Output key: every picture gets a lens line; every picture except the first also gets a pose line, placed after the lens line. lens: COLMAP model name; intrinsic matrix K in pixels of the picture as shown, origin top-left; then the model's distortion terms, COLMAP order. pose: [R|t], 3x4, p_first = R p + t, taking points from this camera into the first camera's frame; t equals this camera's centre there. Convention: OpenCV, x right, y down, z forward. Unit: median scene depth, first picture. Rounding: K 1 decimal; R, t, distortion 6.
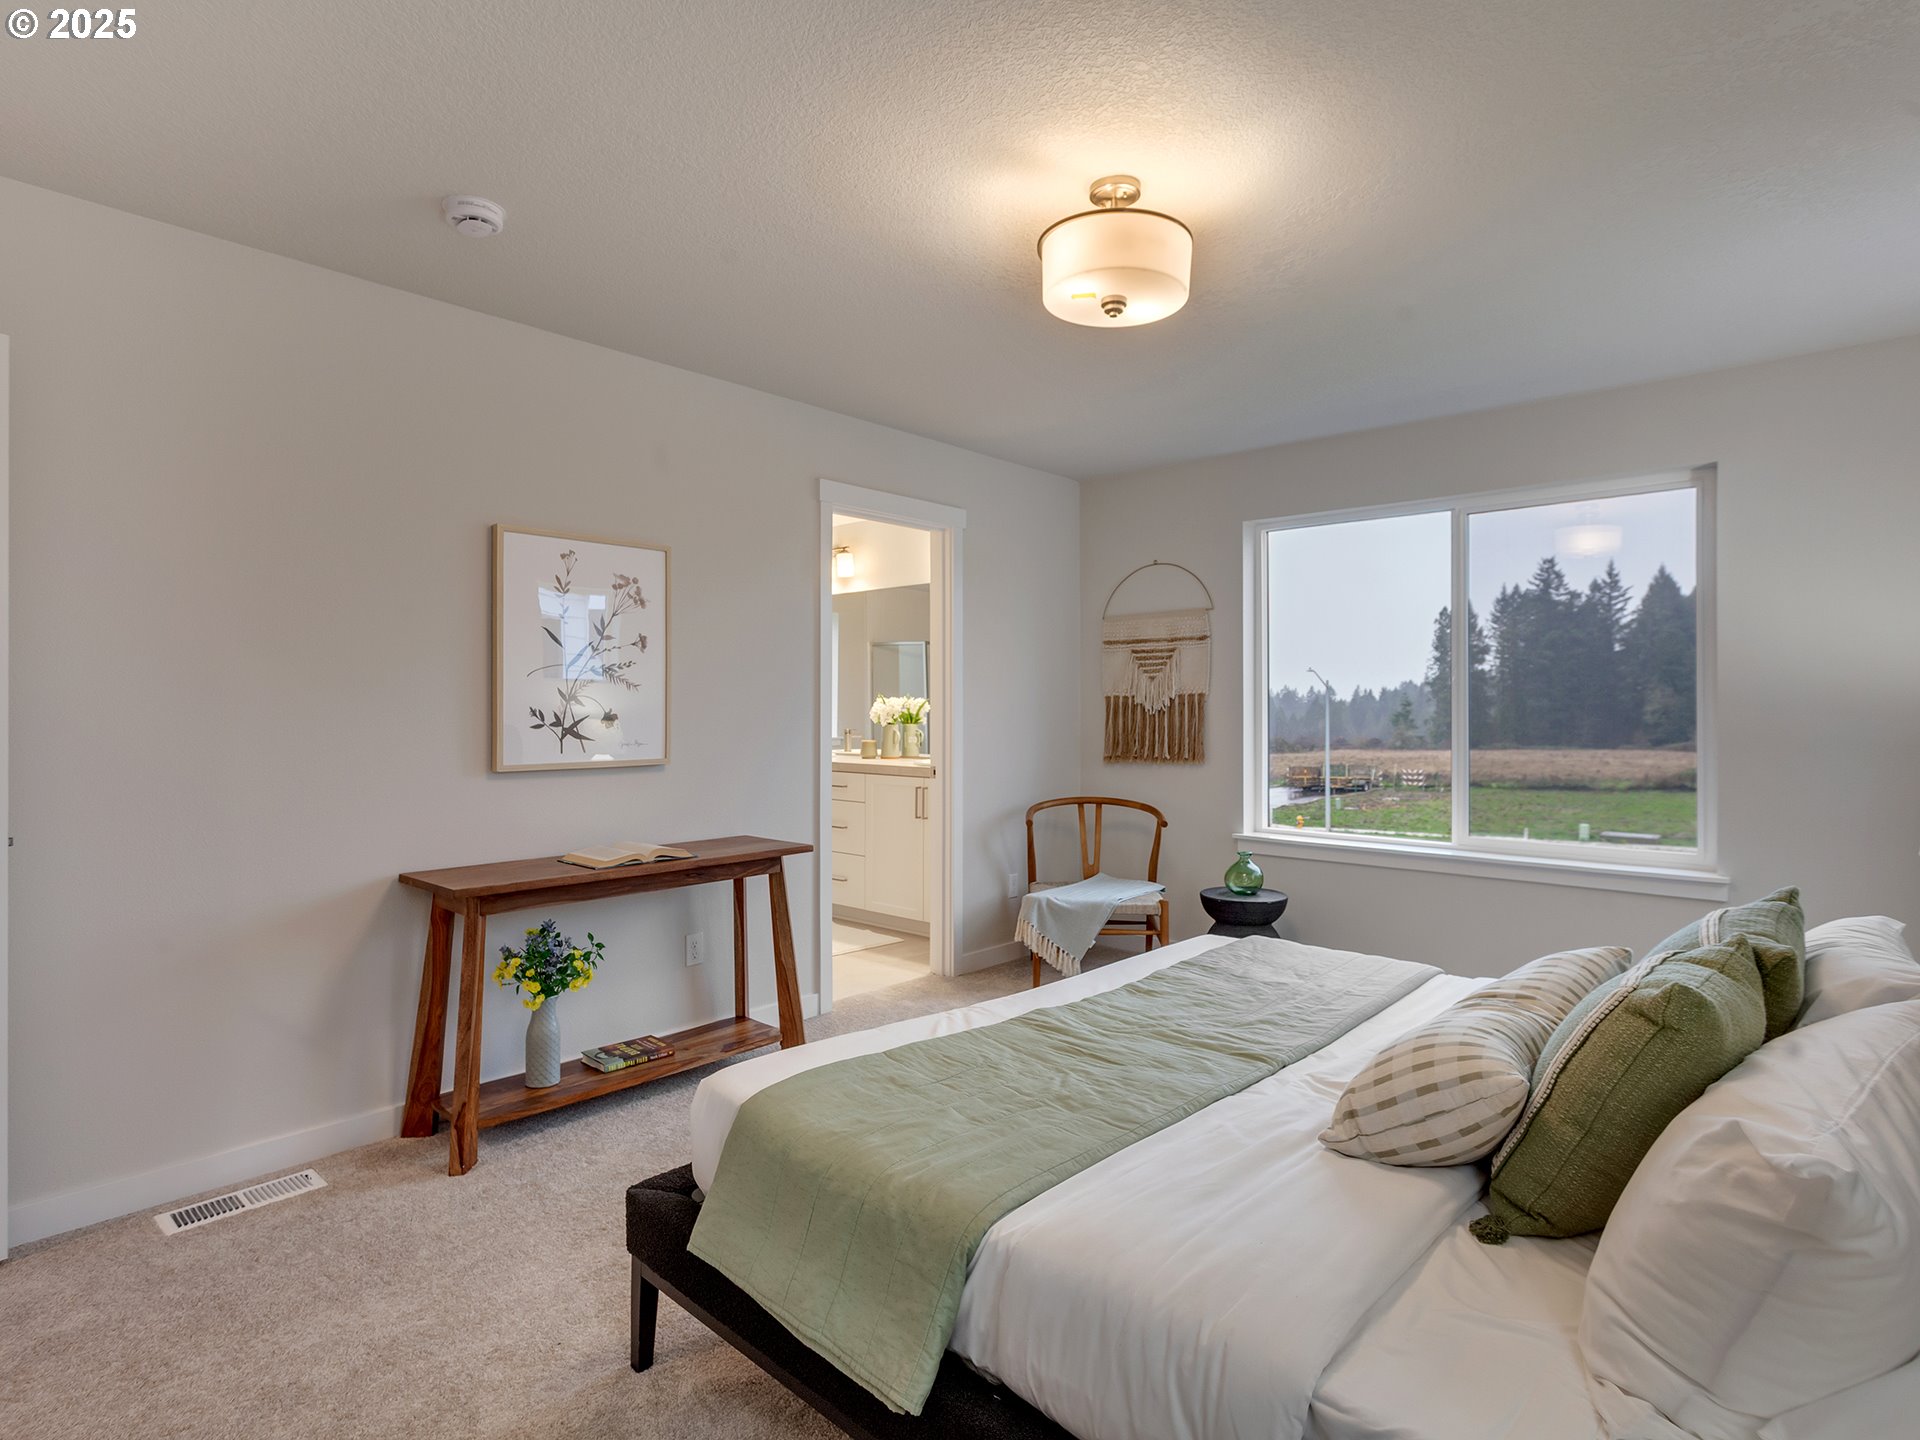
lens RADIAL K [[1021.8, 0, 953.0], [0, 1021.8, 712.0], [0, 0, 1]] dist [0.000989, 0.001320]
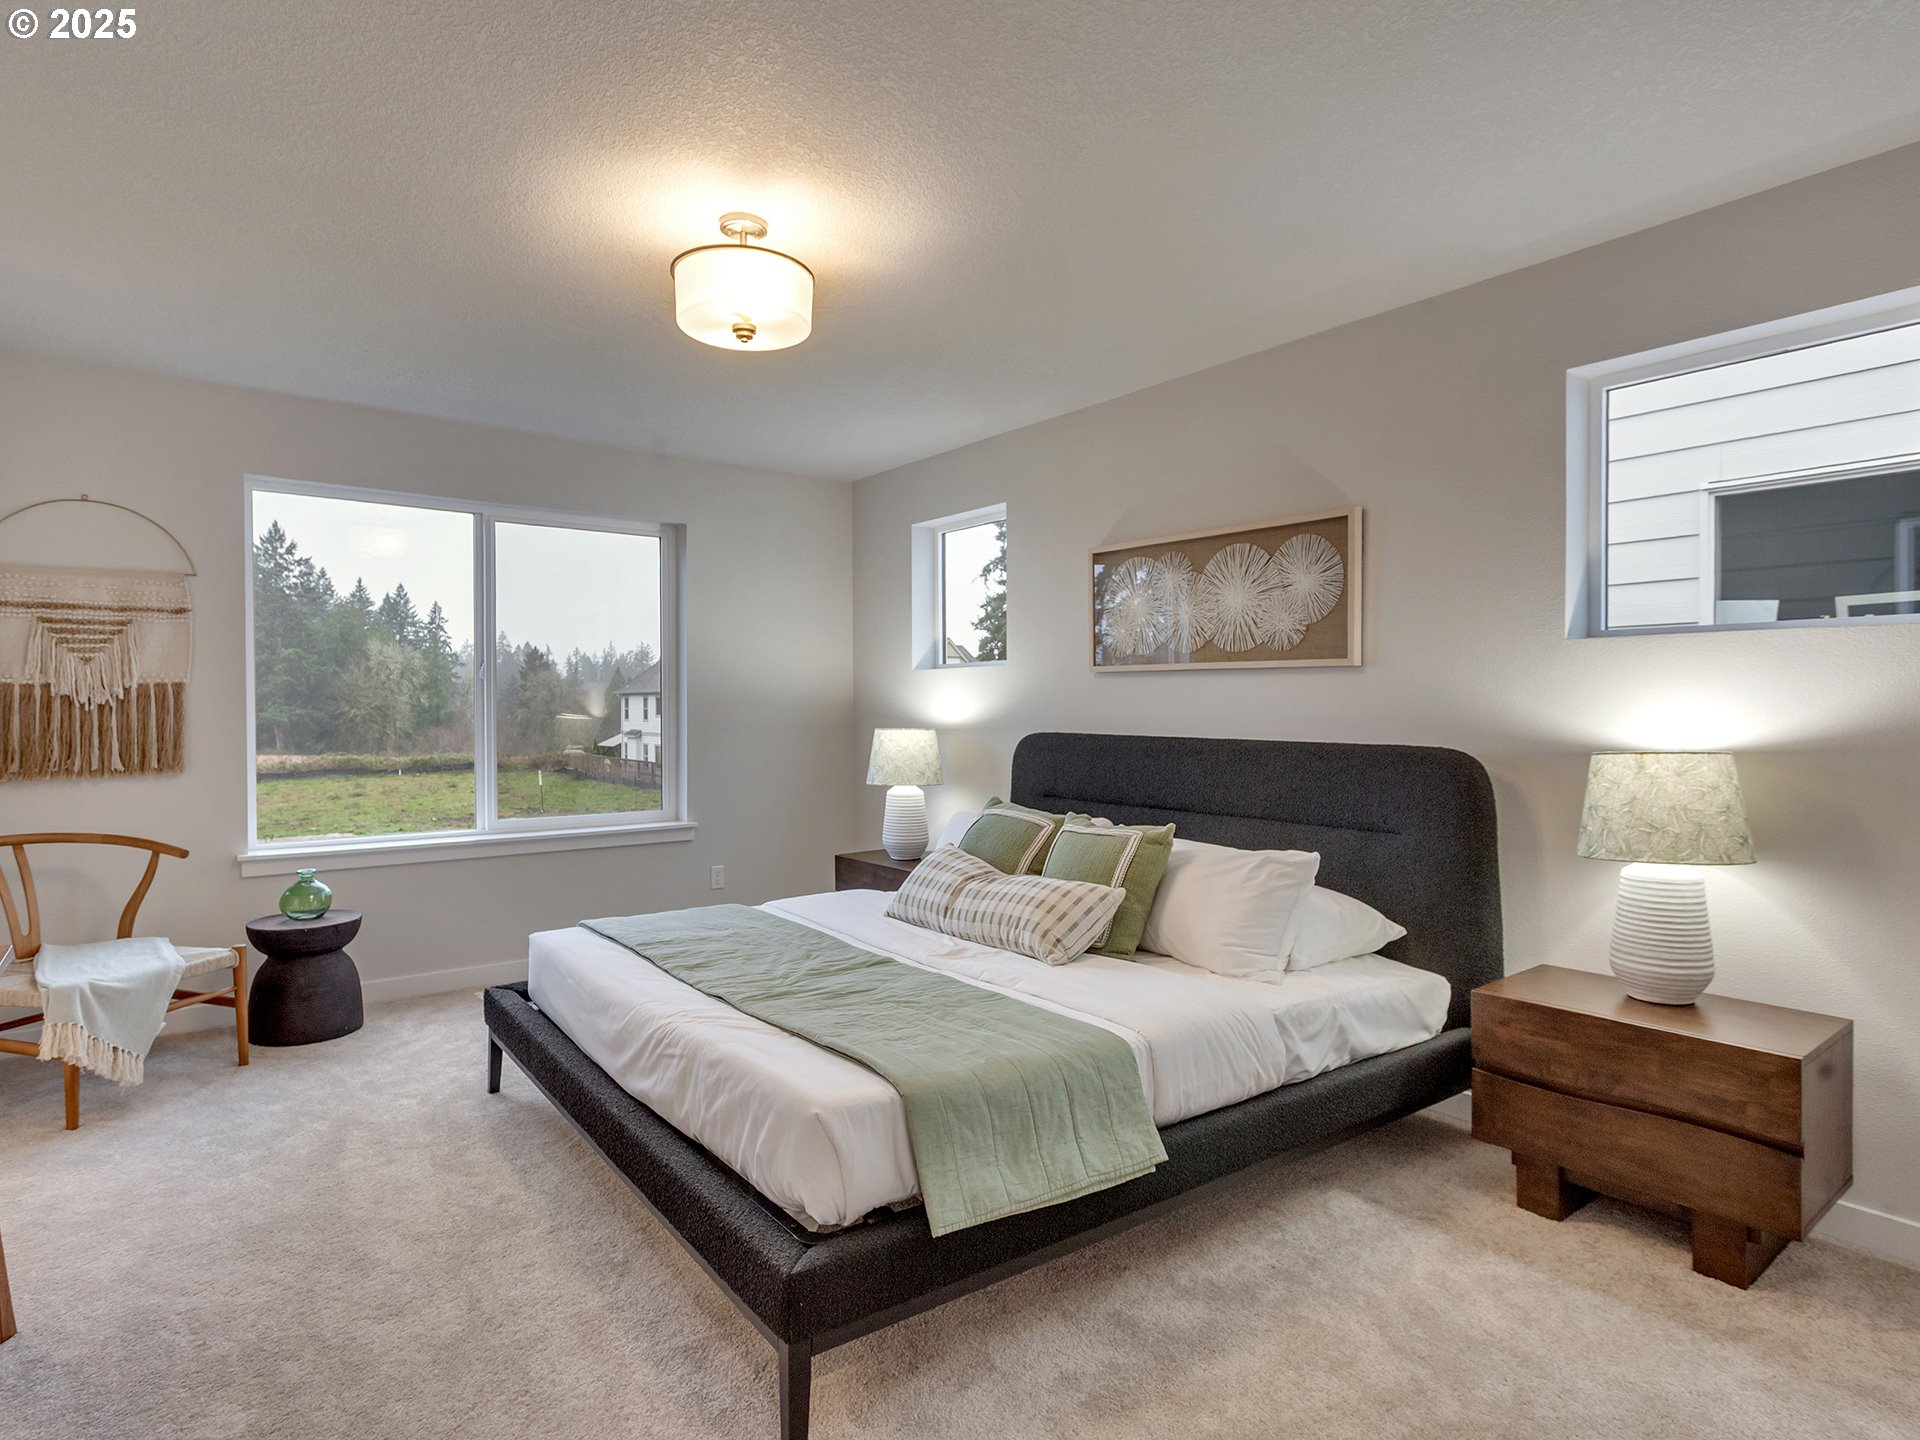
lens RADIAL K [[1066.3, 0, 960.0], [0, 1066.3, 720.0], [0, 0, 1]] dist [-0.000170, -0.000728]
pose [[0.173954, -0.013432, 0.984662, -0.446196], [0.002558, 0.999910, 0.013188, 0.000796], [-0.984750, 0.000224, 0.173973, 0.276541]]
